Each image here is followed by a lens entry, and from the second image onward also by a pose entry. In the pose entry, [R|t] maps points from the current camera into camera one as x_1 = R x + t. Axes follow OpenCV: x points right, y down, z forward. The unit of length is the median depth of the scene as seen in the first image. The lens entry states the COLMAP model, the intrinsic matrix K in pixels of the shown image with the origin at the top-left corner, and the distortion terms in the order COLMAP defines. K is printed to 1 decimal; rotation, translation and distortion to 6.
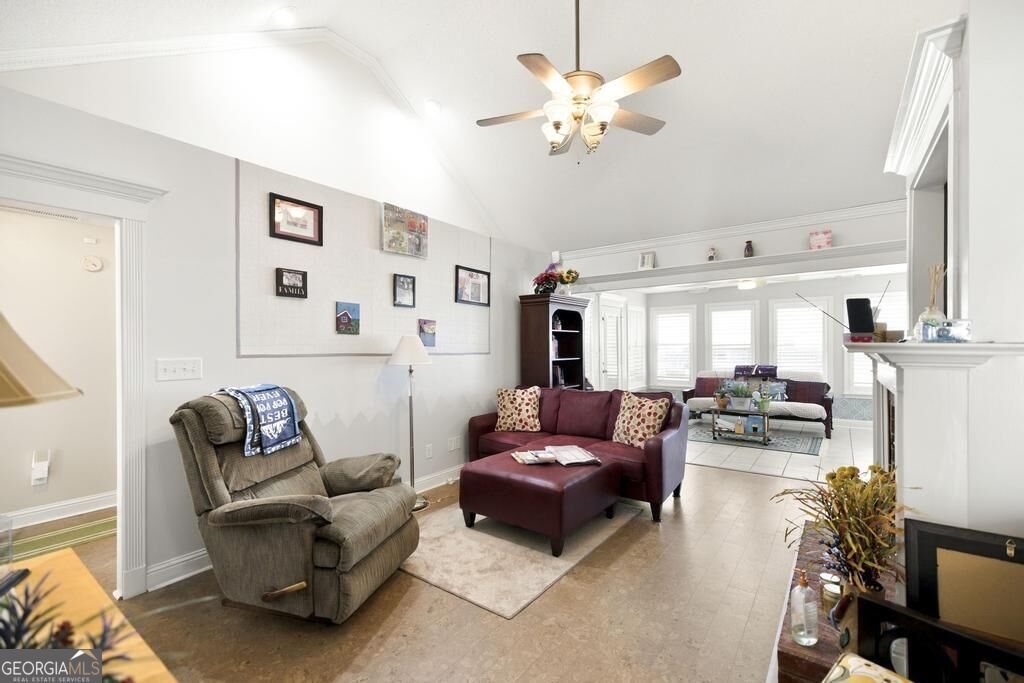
lens RADIAL K [[433.4, 0, 510.6], [0, 433.4, 349.1], [0, 0, 1]] dist [-0.001034, 0.000101]
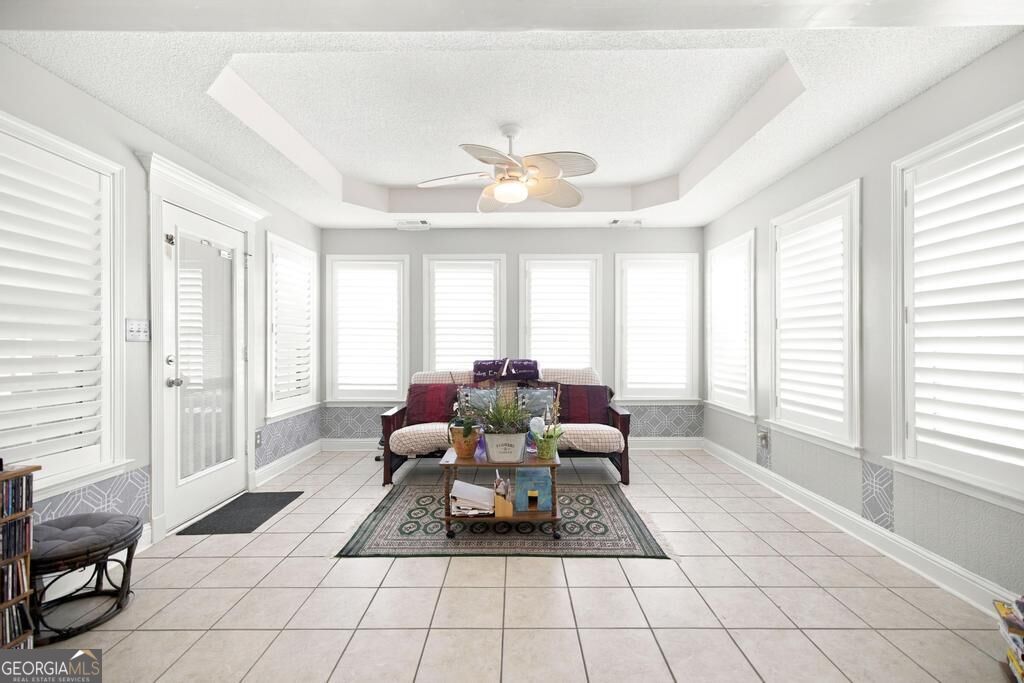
lens RADIAL K [[433.4, 0, 516.4], [0, 433.4, 344.4], [0, 0, 1]] dist [-0.001034, 0.000101]
pose [[0.794978, 0.006720, 0.606601, 0.269405], [-0.002594, 0.999967, -0.007678, 0.025894], [-0.606633, 0.004531, 0.794969, 0.634024]]
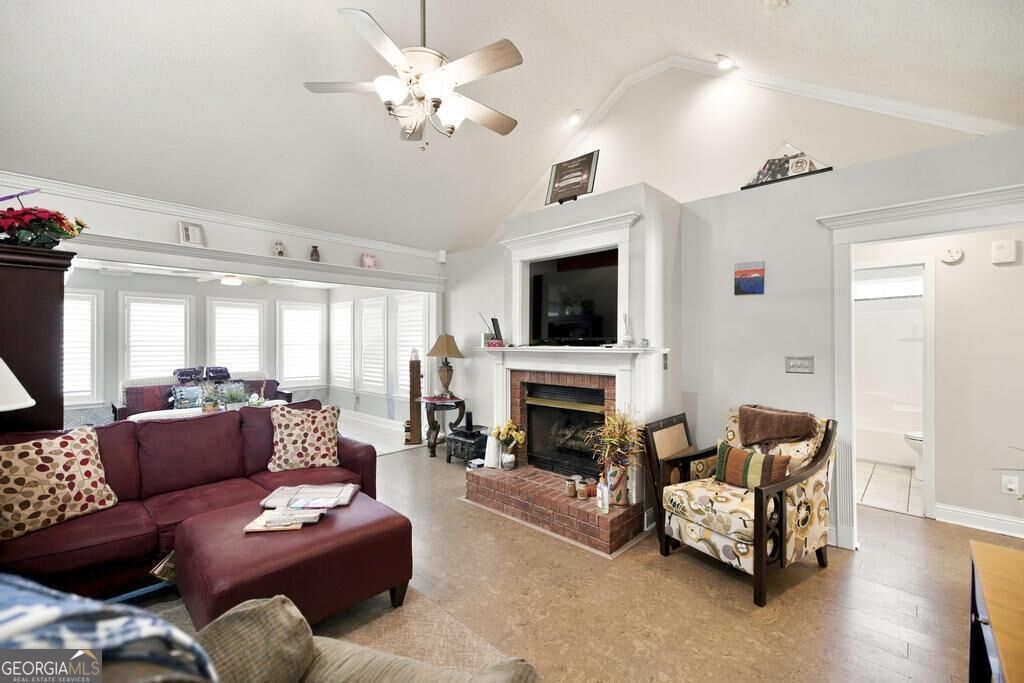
lens RADIAL K [[433.4, 0, 510.4], [0, 433.4, 339.0], [0, 0, 1]] dist [-0.001034, 0.000101]
pose [[0.107794, 0.010281, 0.994120, -0.316489], [0.006186, 0.999920, -0.011012, -0.009326], [-0.994154, 0.007337, 0.107722, 0.316415]]
